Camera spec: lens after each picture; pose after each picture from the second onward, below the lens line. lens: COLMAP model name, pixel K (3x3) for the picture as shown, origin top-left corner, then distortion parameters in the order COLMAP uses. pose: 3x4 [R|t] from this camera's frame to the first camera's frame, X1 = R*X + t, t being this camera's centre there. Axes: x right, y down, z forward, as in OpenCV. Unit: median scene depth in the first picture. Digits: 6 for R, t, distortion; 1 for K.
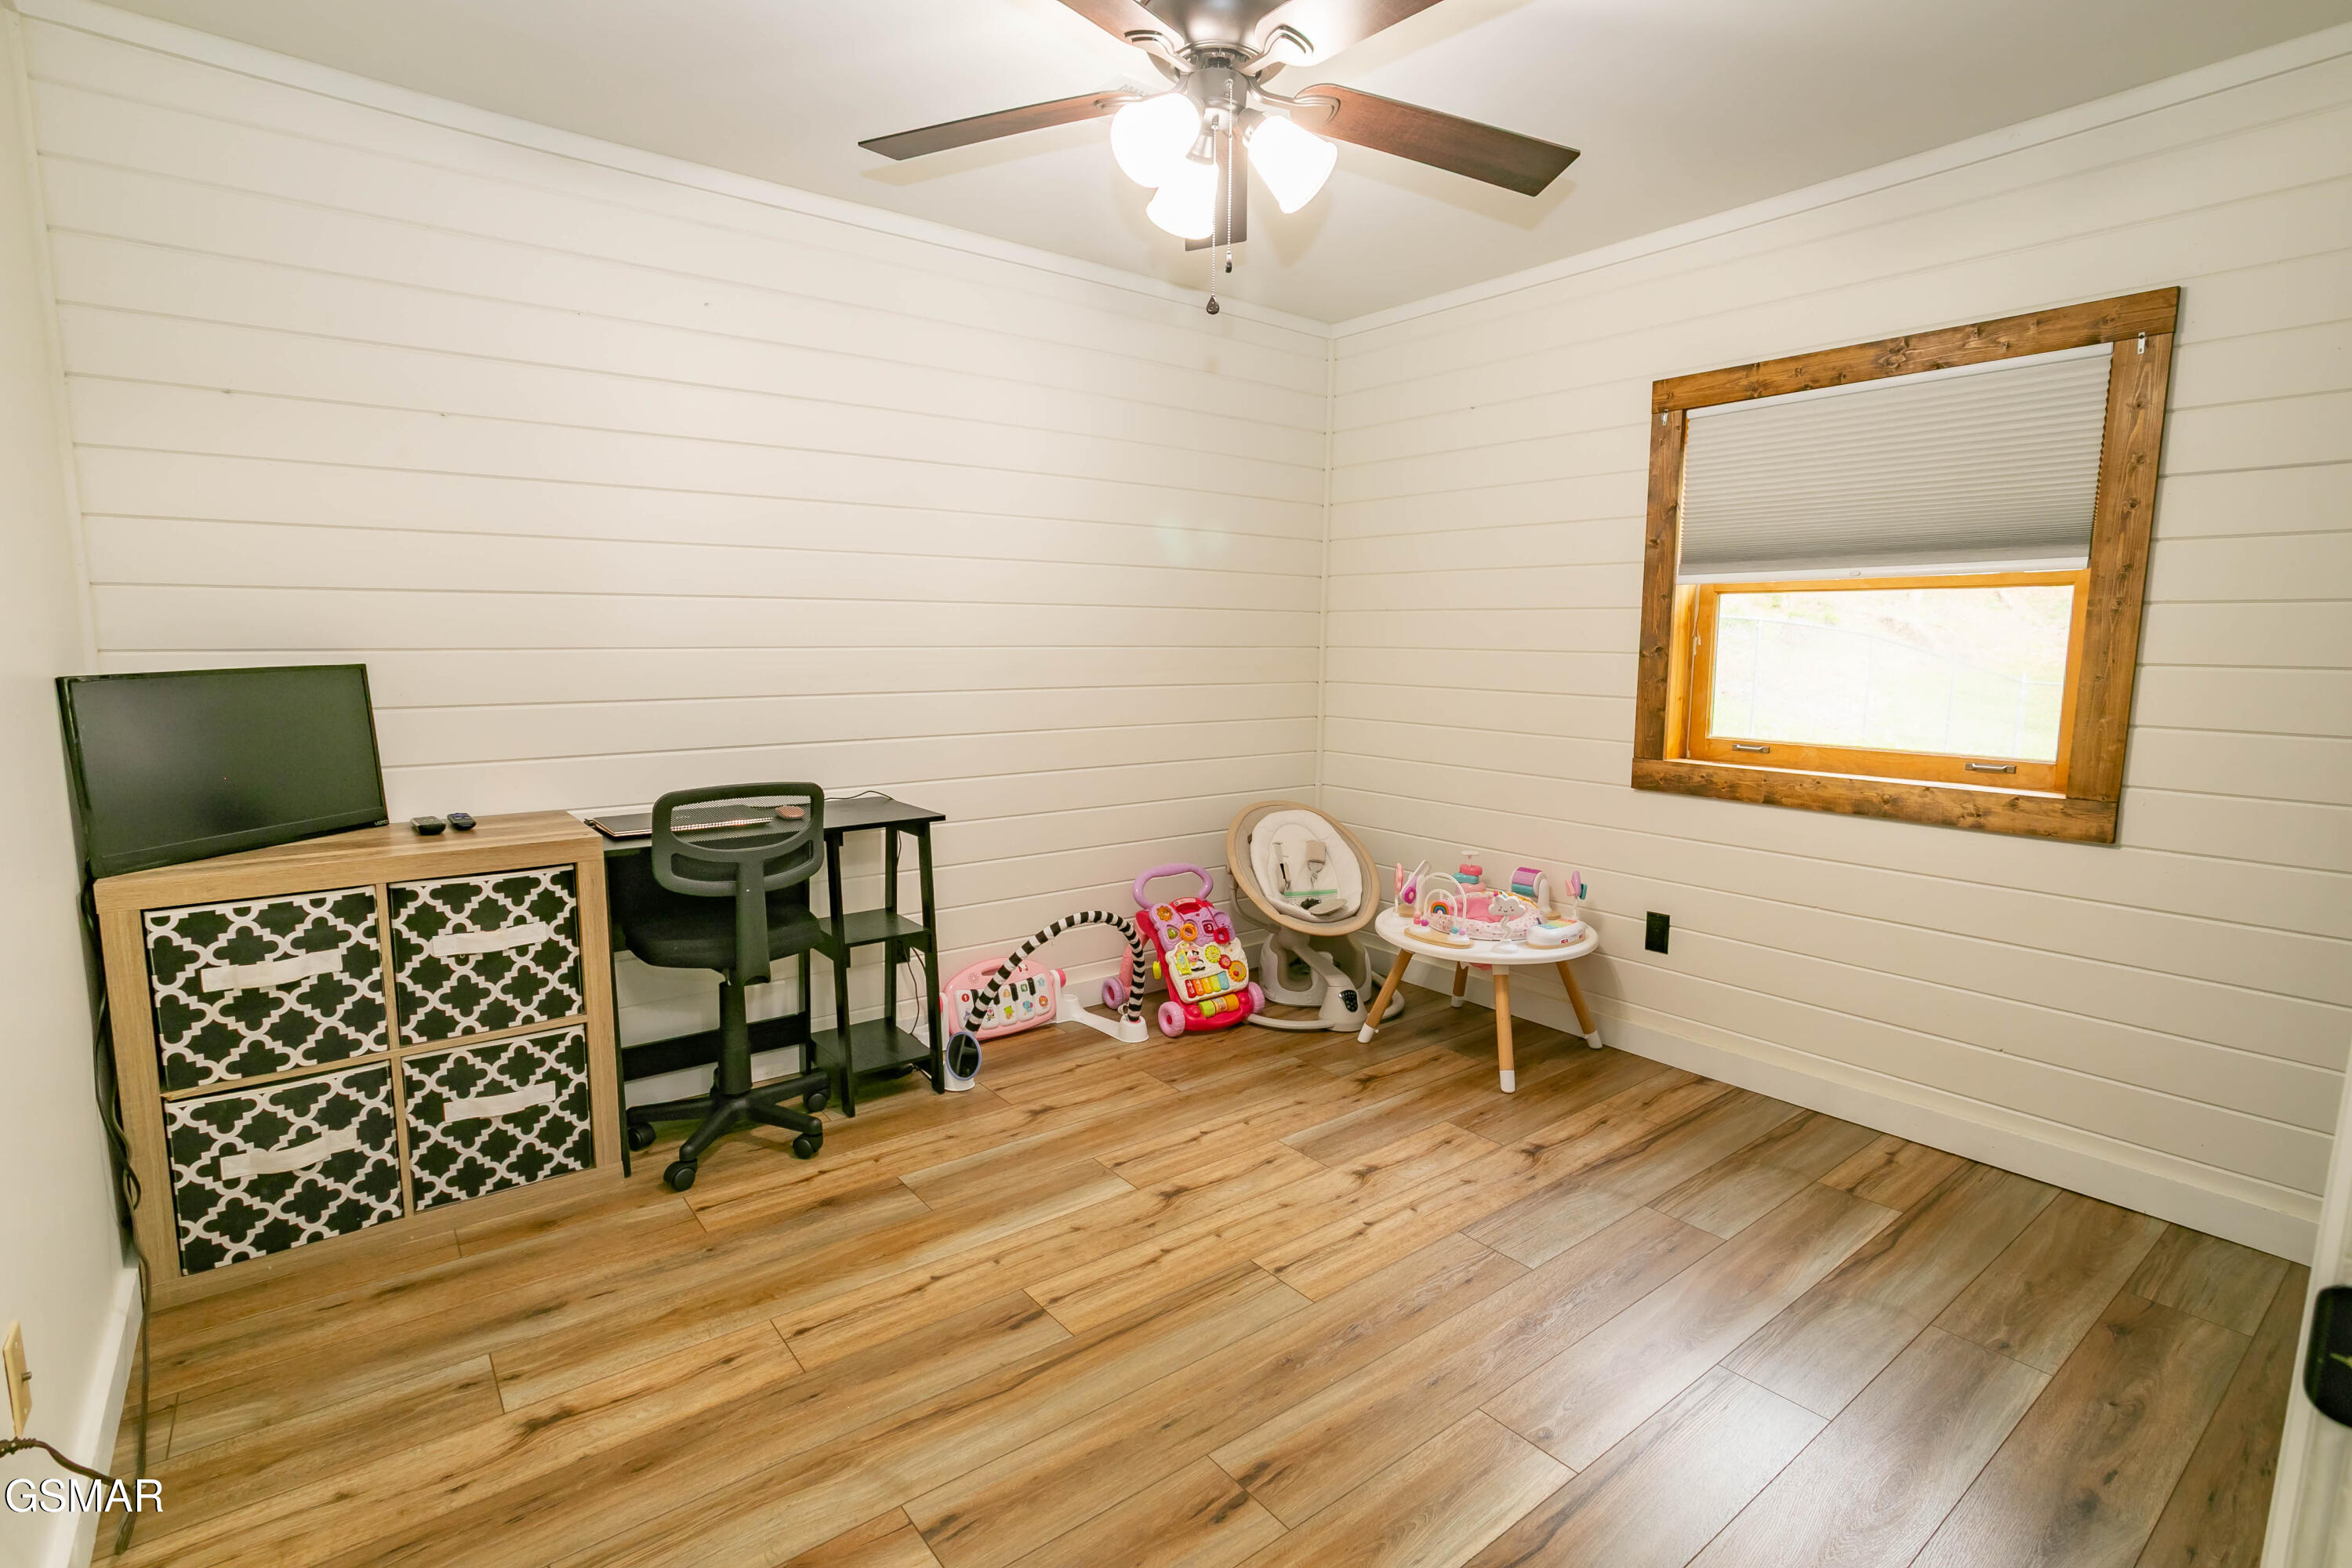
lens RADIAL K [[1139.2, 0, 1184.9], [0, 1139.2, 788.2], [0, 0, 1]] dist [-0.056021, 0.030838]
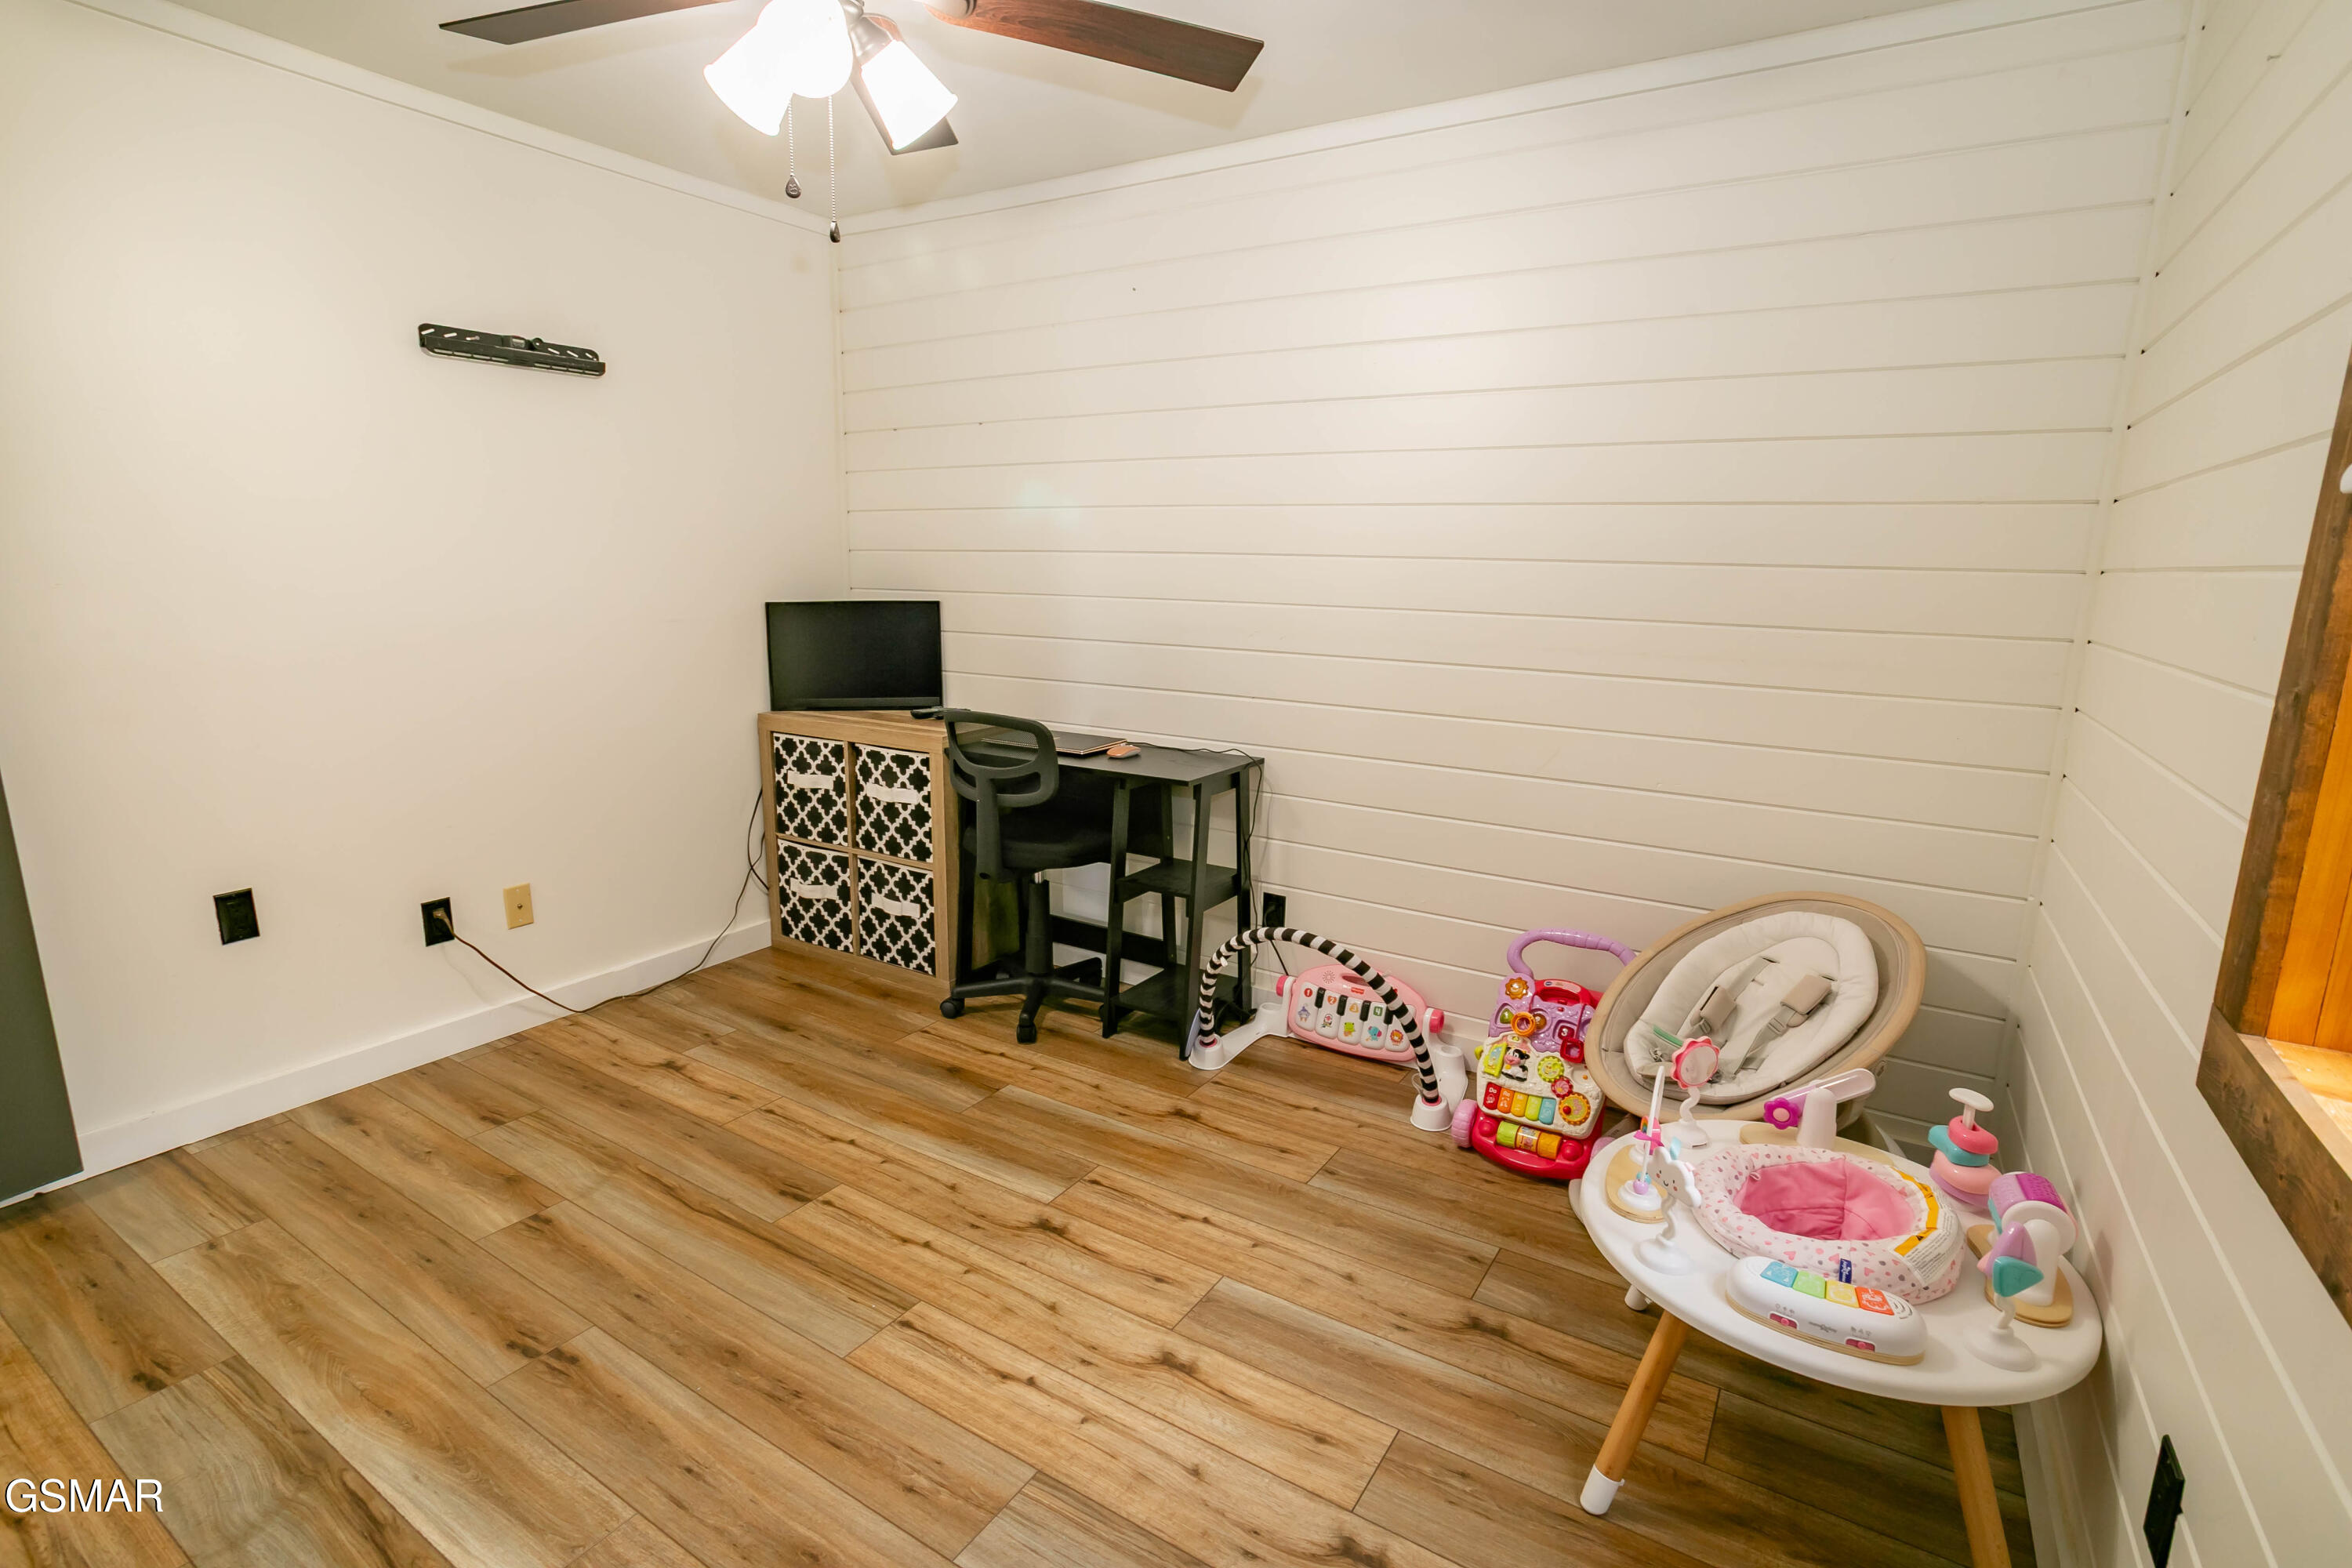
lens RADIAL K [[1139.2, 0, 1184.9], [0, 1139.2, 788.2], [0, 0, 1]] dist [-0.056021, 0.030838]
pose [[0.325473, 0.183219, -0.927630, 0.890270], [-0.143491, 0.979256, 0.143070, -0.140506], [0.934600, 0.086541, 0.345012, 0.860882]]
